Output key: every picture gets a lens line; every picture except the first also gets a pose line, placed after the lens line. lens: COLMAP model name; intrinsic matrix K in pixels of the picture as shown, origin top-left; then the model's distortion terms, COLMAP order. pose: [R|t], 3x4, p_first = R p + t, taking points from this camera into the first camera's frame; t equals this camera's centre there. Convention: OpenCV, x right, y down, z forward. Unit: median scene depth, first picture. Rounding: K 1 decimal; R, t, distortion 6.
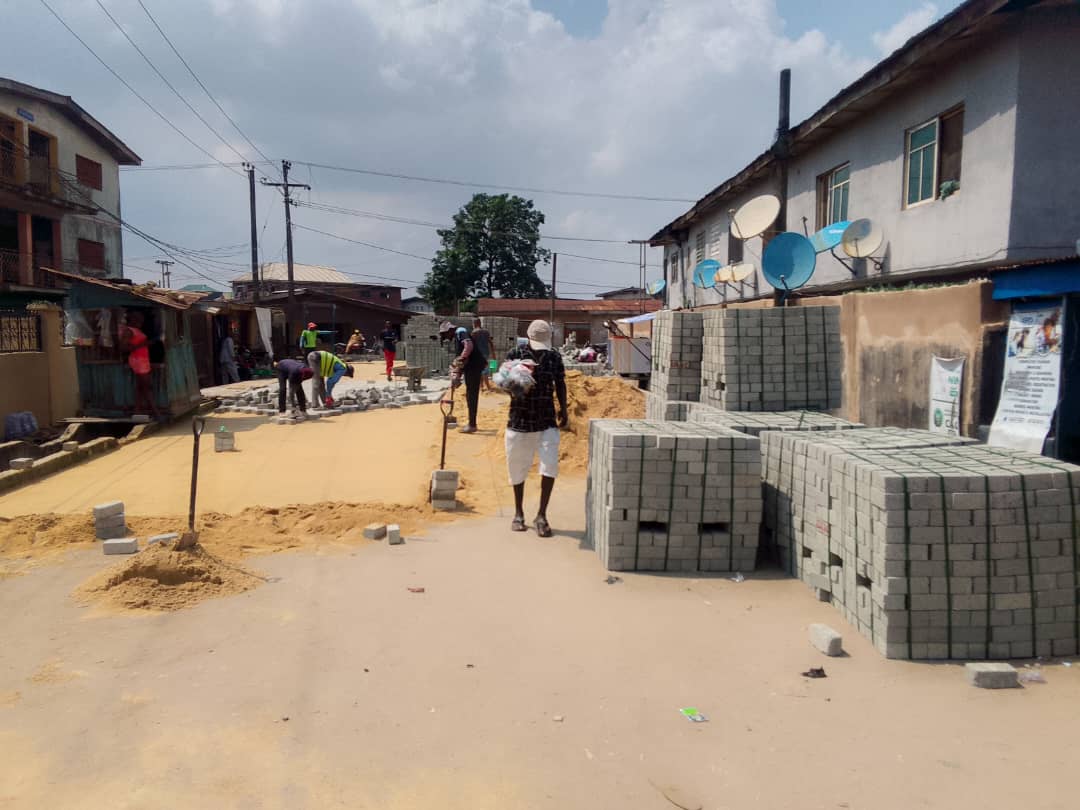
lens RADIAL K [[866.1, 0, 540.0], [0, 866.1, 405.0], [0, 0, 1]] dist [0.109854, -0.158904]
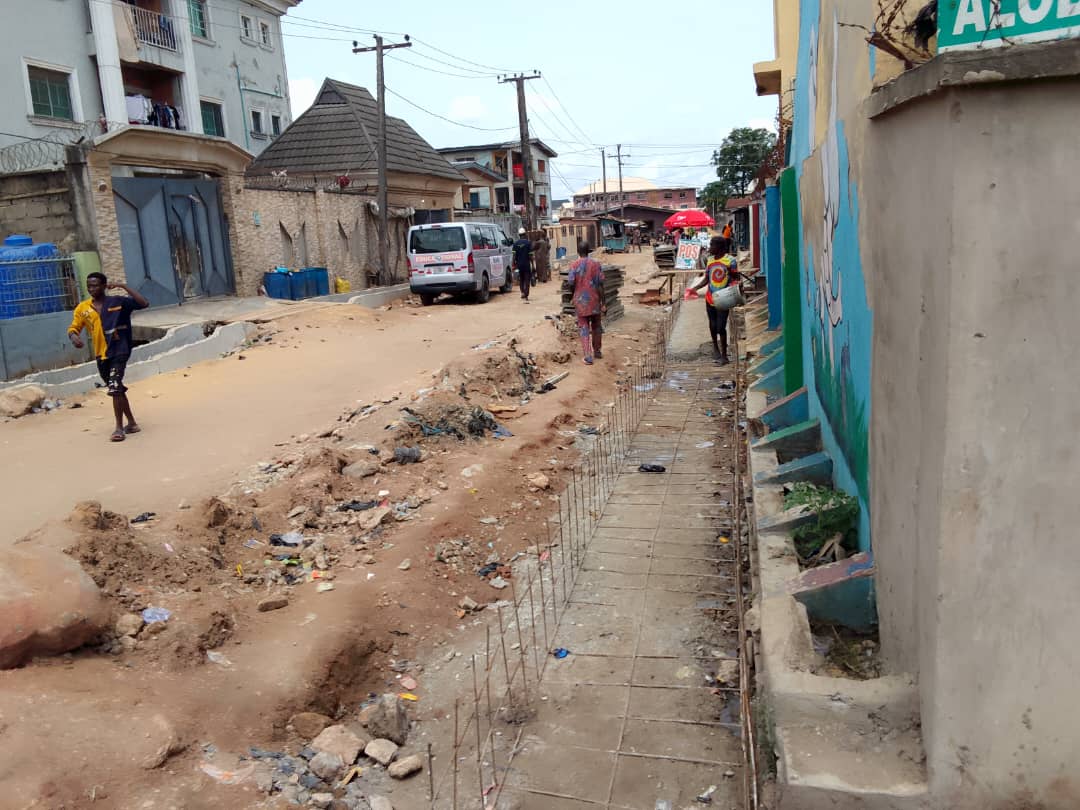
lens RADIAL K [[866.1, 0, 540.0], [0, 866.1, 405.0], [0, 0, 1]] dist [0.109854, -0.158904]
pose [[0.927675, 0.026226, -0.372466, 0.419935], [0.023757, 0.991364, 0.128972, 0.086277], [0.372632, -0.128493, 0.919040, -1.362944]]
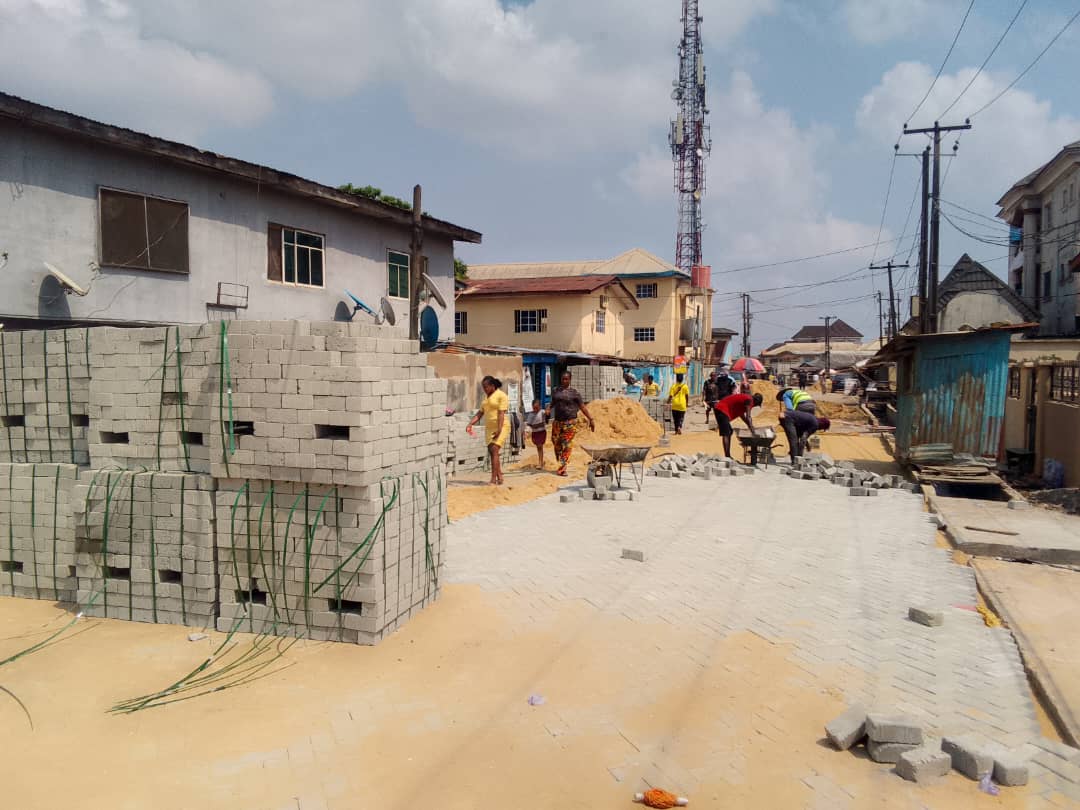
lens RADIAL K [[866.1, 0, 540.0], [0, 866.1, 405.0], [0, 0, 1]] dist [0.109854, -0.158904]
pose [[-0.893681, -0.011547, 0.448555, -0.437217], [0.043644, 0.992692, 0.112508, -0.159512], [-0.446576, 0.120123, -0.886646, 1.869664]]
